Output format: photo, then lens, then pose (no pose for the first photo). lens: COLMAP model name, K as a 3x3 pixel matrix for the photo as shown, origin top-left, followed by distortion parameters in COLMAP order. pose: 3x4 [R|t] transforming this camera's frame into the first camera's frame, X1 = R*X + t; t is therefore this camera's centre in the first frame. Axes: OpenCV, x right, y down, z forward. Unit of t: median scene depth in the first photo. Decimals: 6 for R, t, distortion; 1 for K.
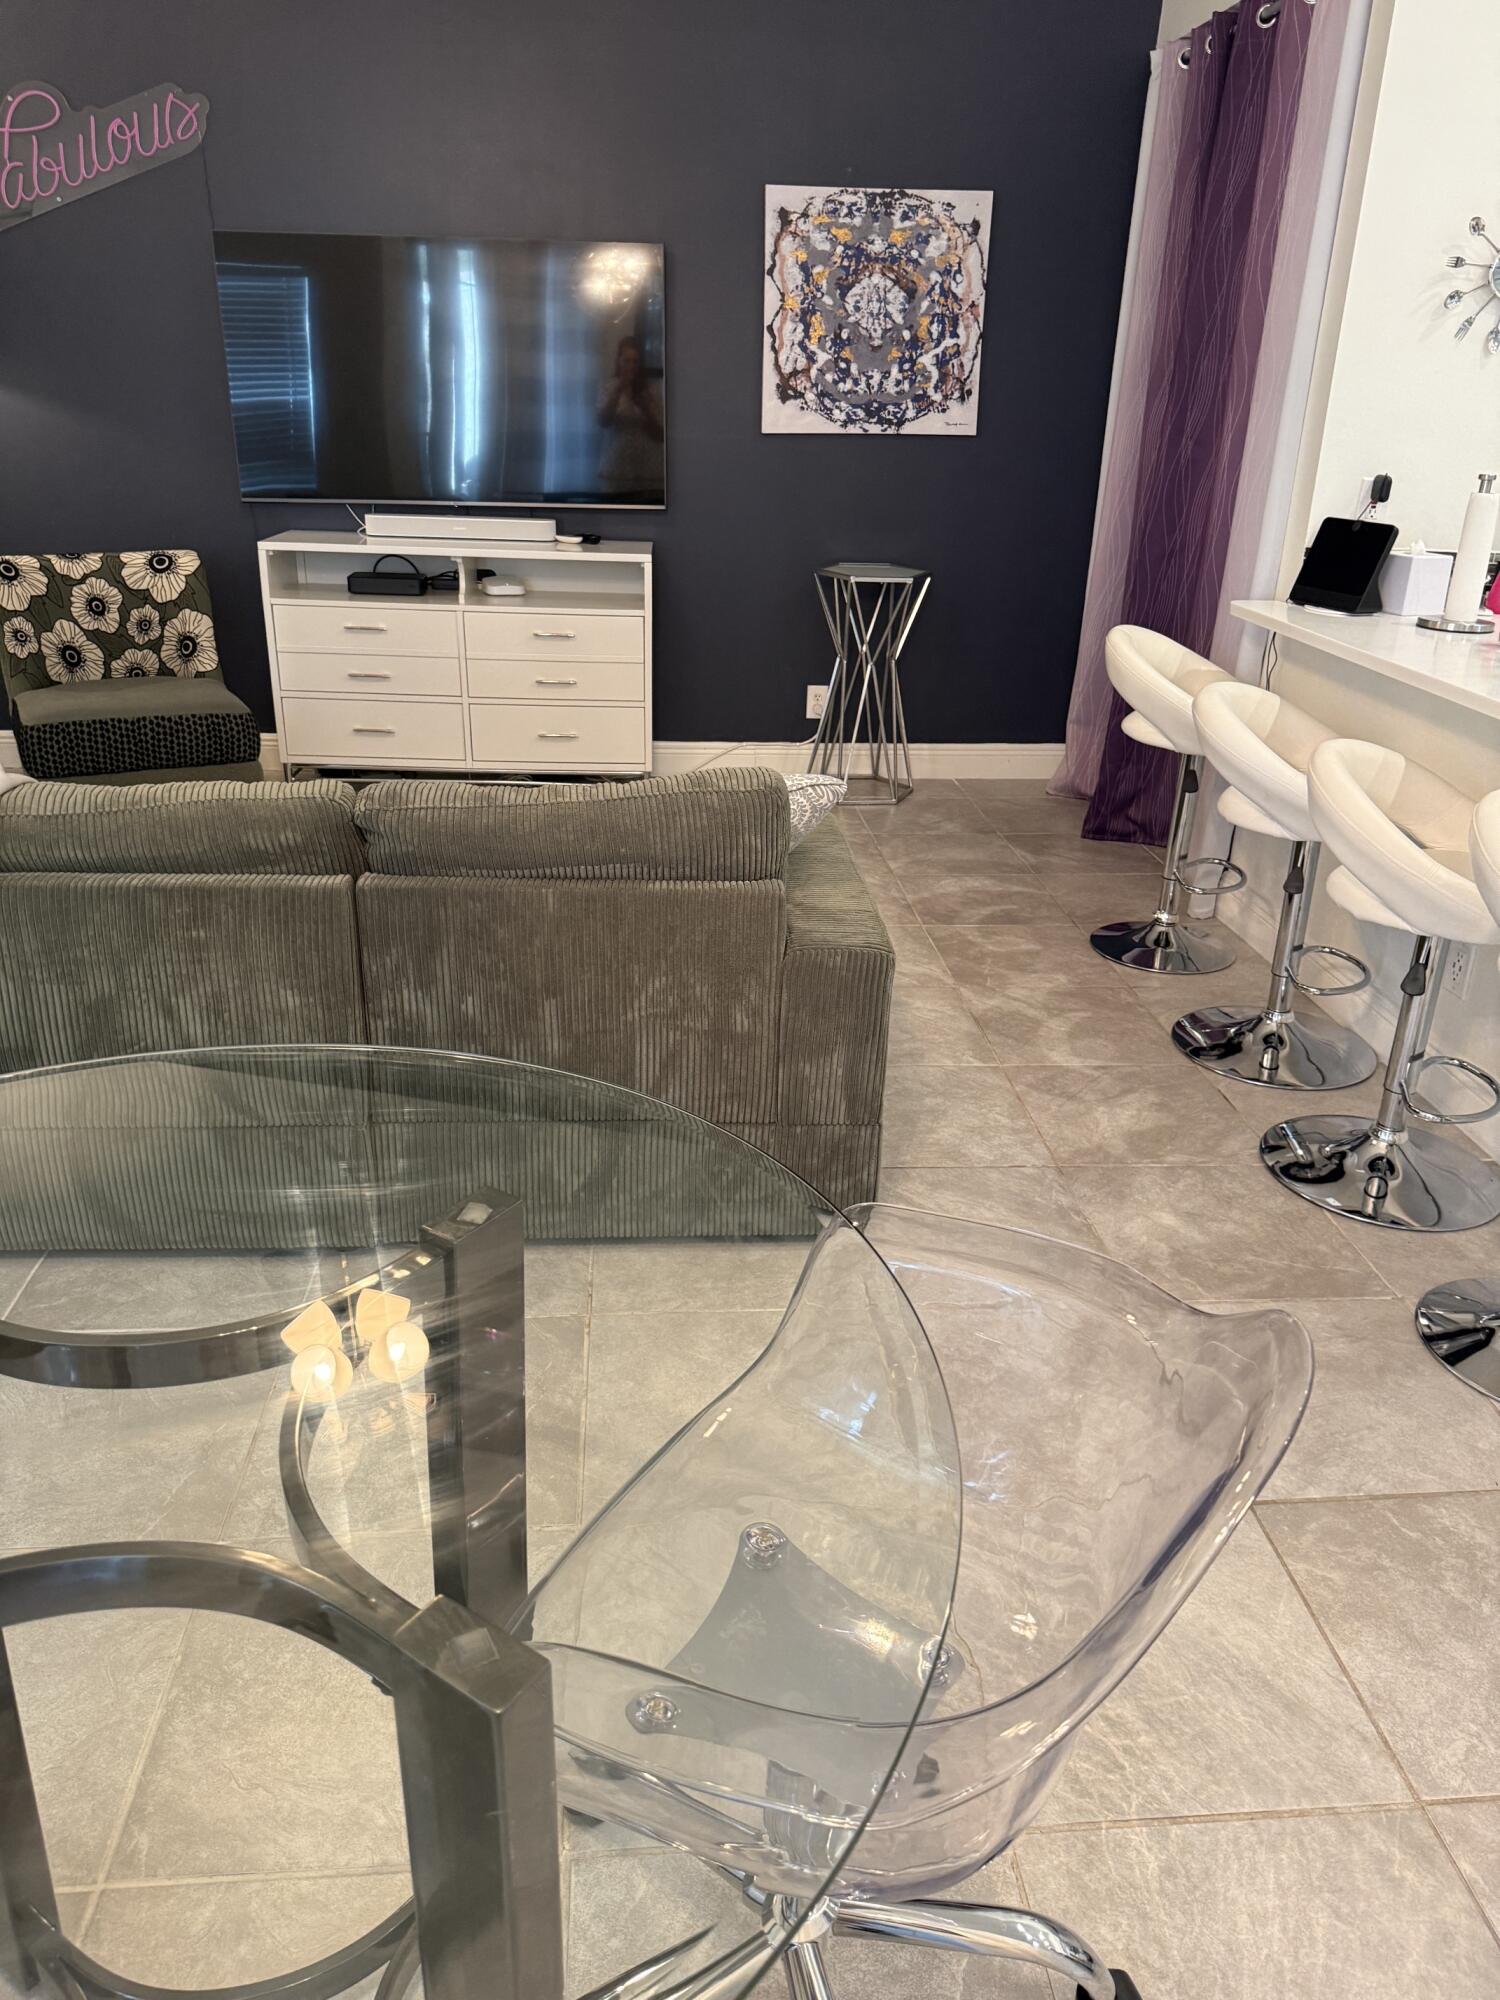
lens RADIAL K [[1440.0, 0, 758.6], [0, 1440.0, 982.5], [0, 0, 1]] dist [0.008639, -0.017982]
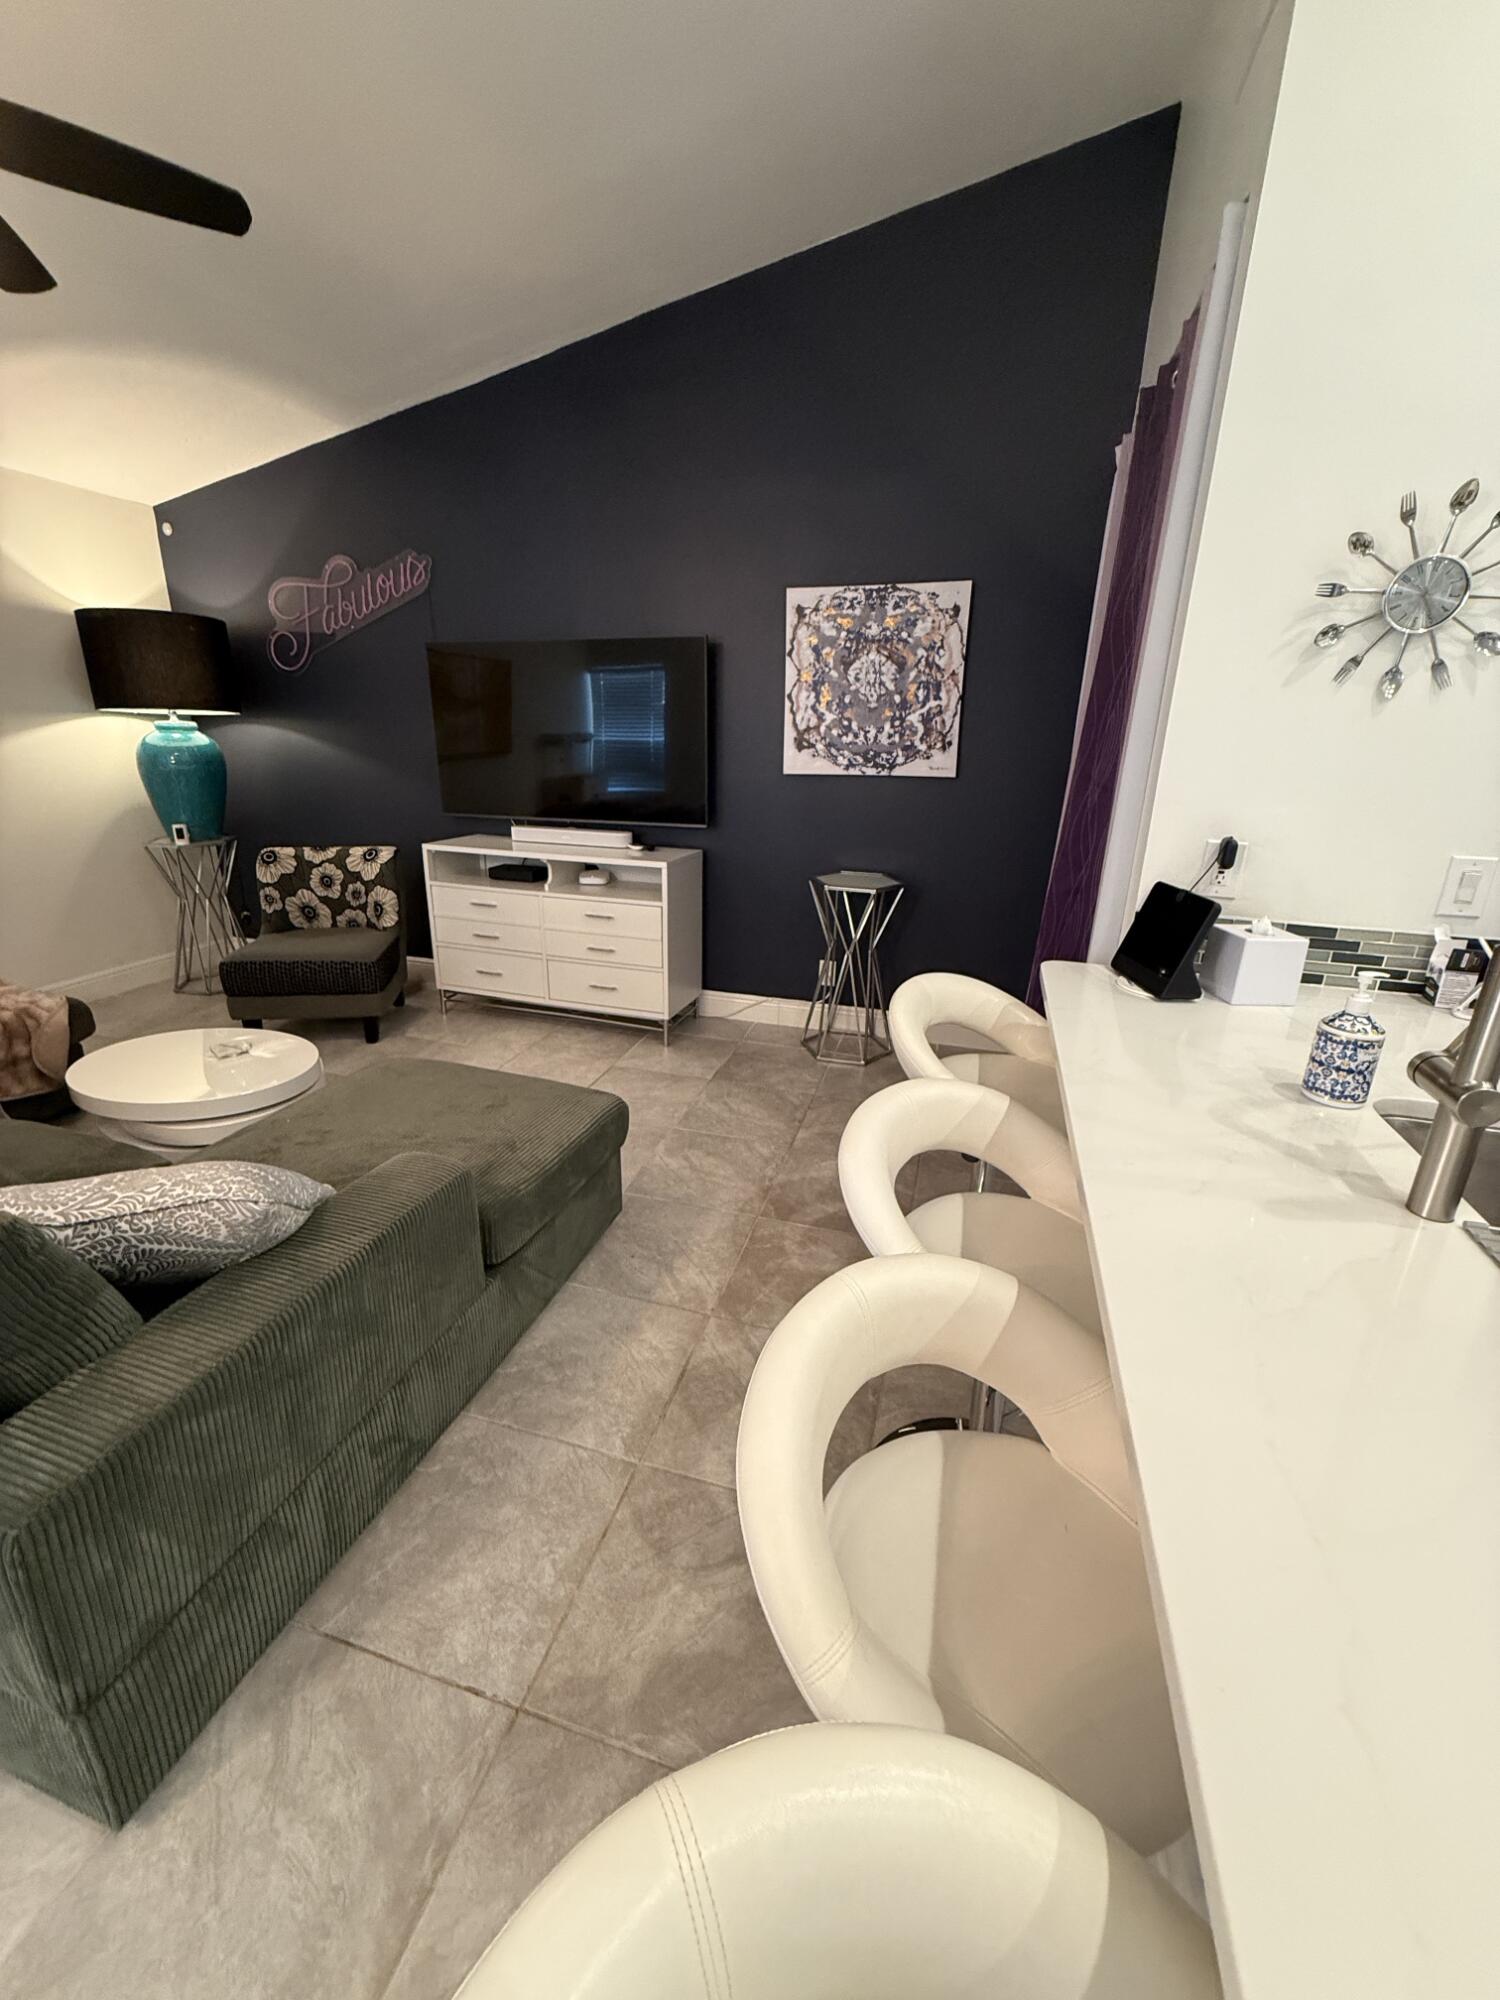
lens RADIAL K [[795.6, 0, 751.1], [0, 795.6, 991.7], [0, 0, 1]] dist [-0.001386, 0.000515]
pose [[0.933651, 0.102926, -0.343078, 0.253670], [-0.130446, 0.989754, -0.058062, -0.146957], [0.333587, 0.098963, 0.937511, 0.349864]]
